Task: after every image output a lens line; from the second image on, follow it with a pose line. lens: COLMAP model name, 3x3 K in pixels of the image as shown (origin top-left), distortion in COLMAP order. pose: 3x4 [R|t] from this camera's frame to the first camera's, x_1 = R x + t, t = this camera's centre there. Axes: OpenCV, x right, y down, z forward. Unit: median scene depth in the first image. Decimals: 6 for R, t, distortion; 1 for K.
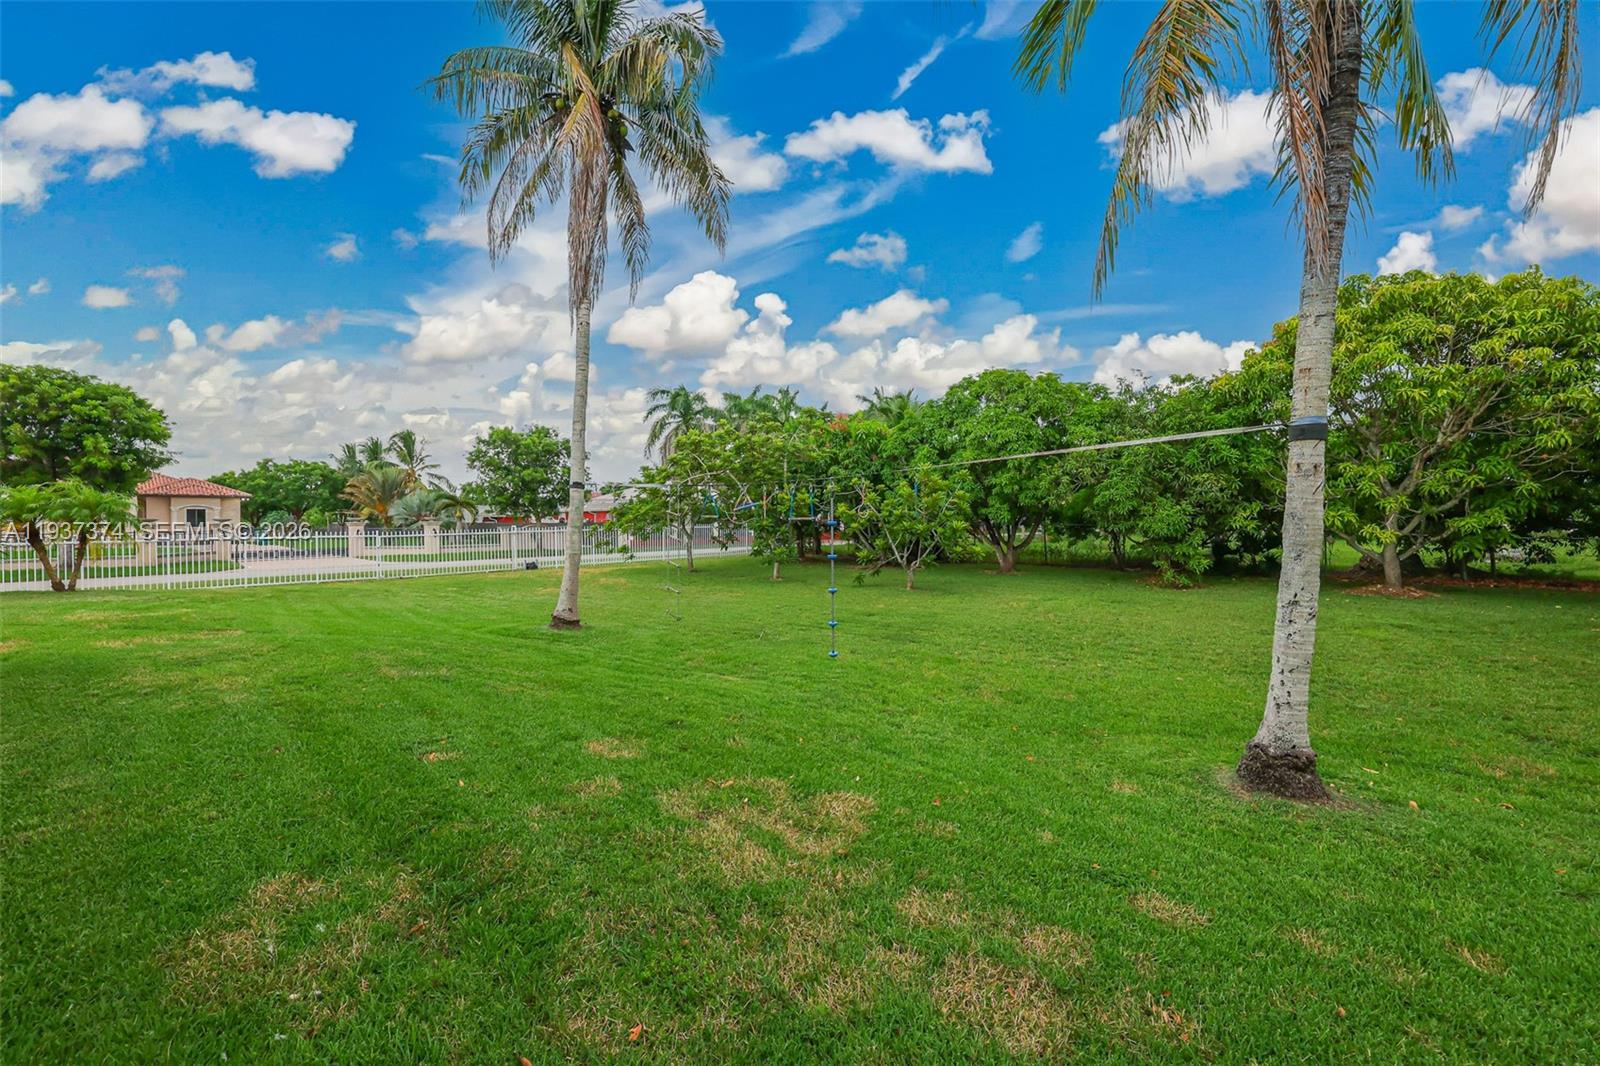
lens RADIAL K [[685.6, 0, 795.0], [0, 685.6, 527.4], [0, 0, 1]] dist [0.006807, -0.000044]
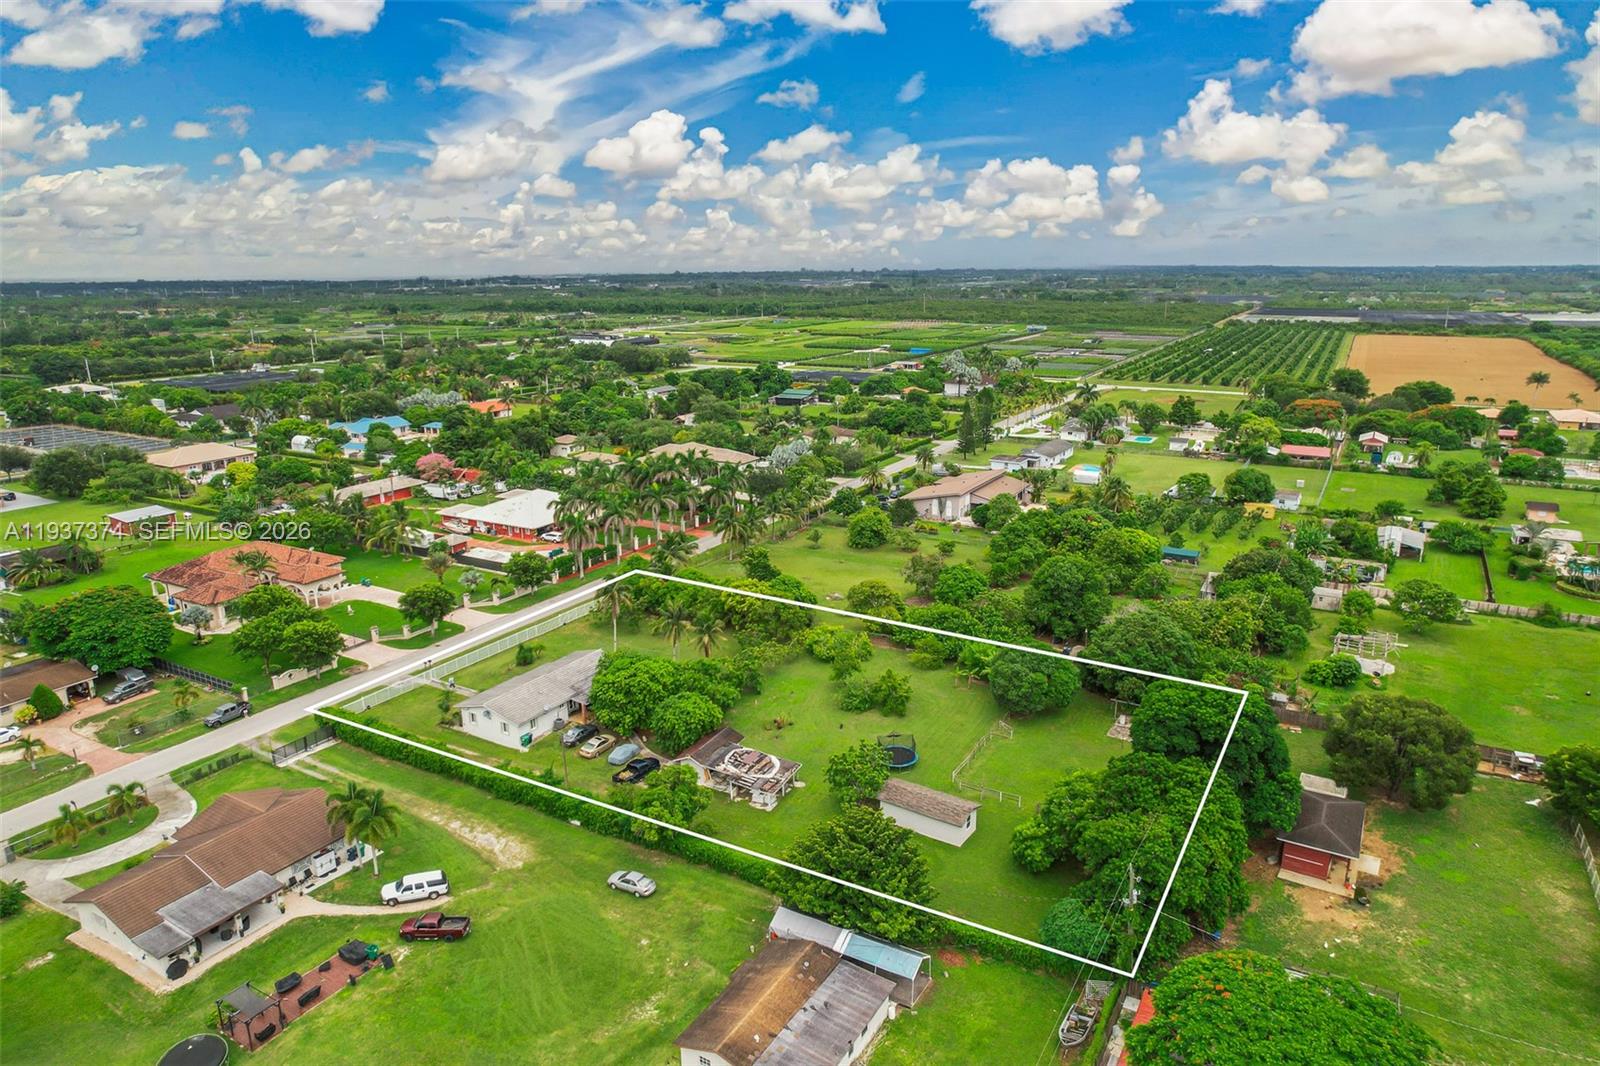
lens RADIAL K [[1047.3, 0, 799.6], [0, 1047.3, 522.7], [0, 0, 1]] dist [0.010257, 0.003563]
pose [[0.999999, -0.000057, -0.001531, 0.129925], [0.000052, 0.999995, -0.003023, 0.398599], [0.001532, 0.003023, 0.999994, -0.944607]]
